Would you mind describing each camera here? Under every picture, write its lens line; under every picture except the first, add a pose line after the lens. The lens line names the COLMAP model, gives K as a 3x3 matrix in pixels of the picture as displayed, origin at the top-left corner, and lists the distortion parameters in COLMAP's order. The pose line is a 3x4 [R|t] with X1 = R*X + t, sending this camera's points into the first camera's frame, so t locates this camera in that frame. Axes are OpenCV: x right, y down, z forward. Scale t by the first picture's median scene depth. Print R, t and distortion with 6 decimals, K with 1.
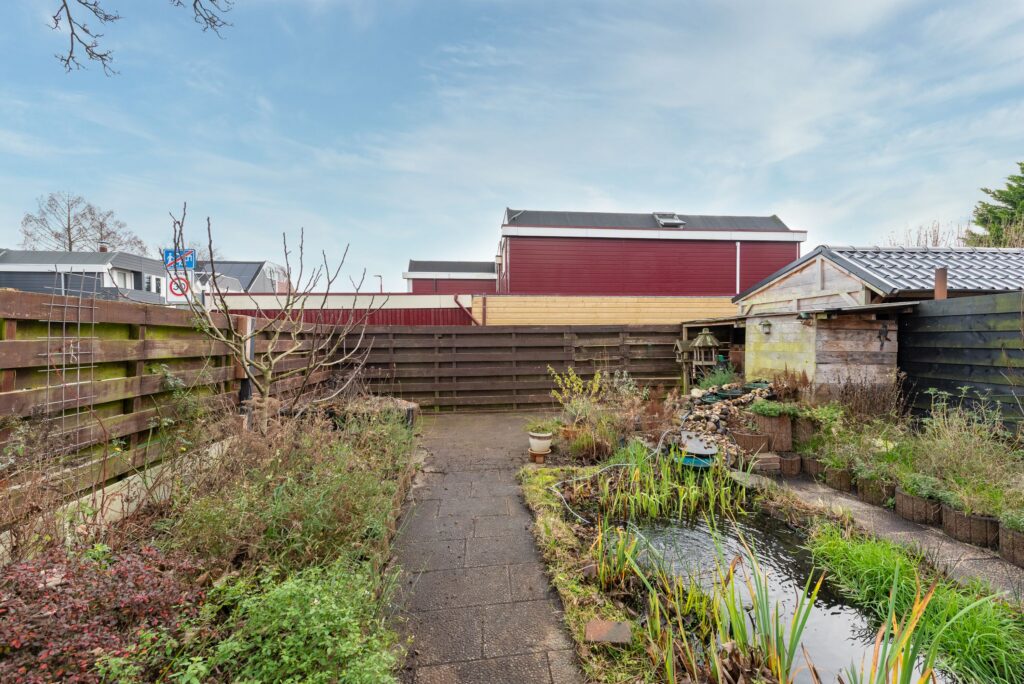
lens RADIAL K [[403.6, 0, 513.2], [0, 403.6, 349.1], [0, 0, 1]] dist [0.014278, -0.002947]
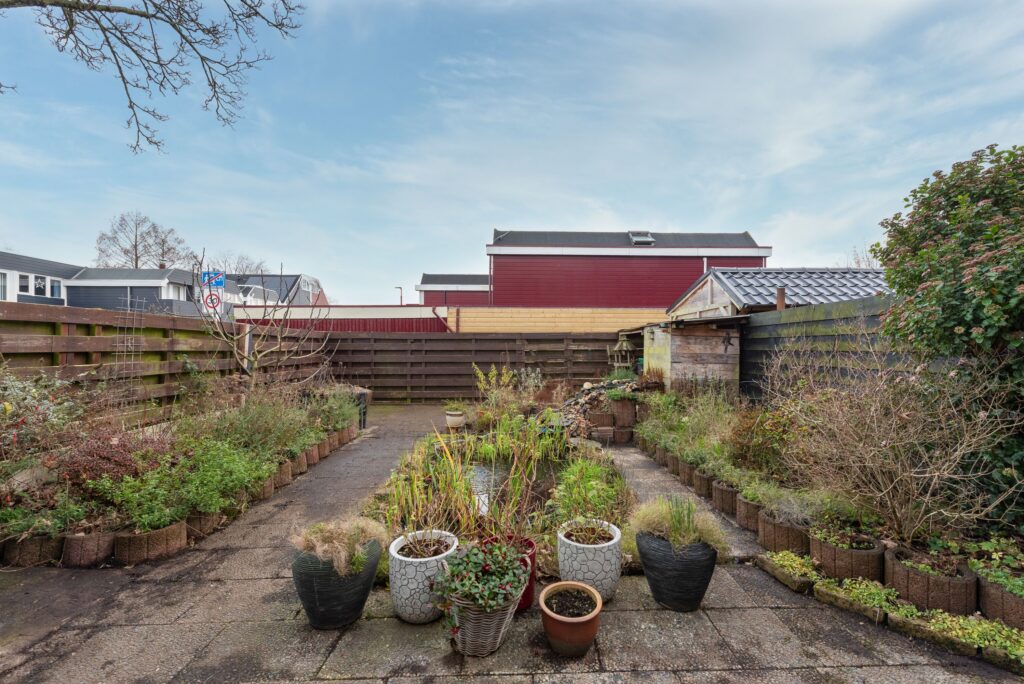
lens RADIAL K [[403.6, 0, 513.2], [0, 403.6, 349.1], [0, 0, 1]] dist [0.014278, -0.002947]
pose [[0.997054, 0.007857, -0.076293, 0.215540], [-0.009591, 0.999704, -0.022376, 0.016504], [0.076095, 0.023042, 0.996834, -0.191575]]
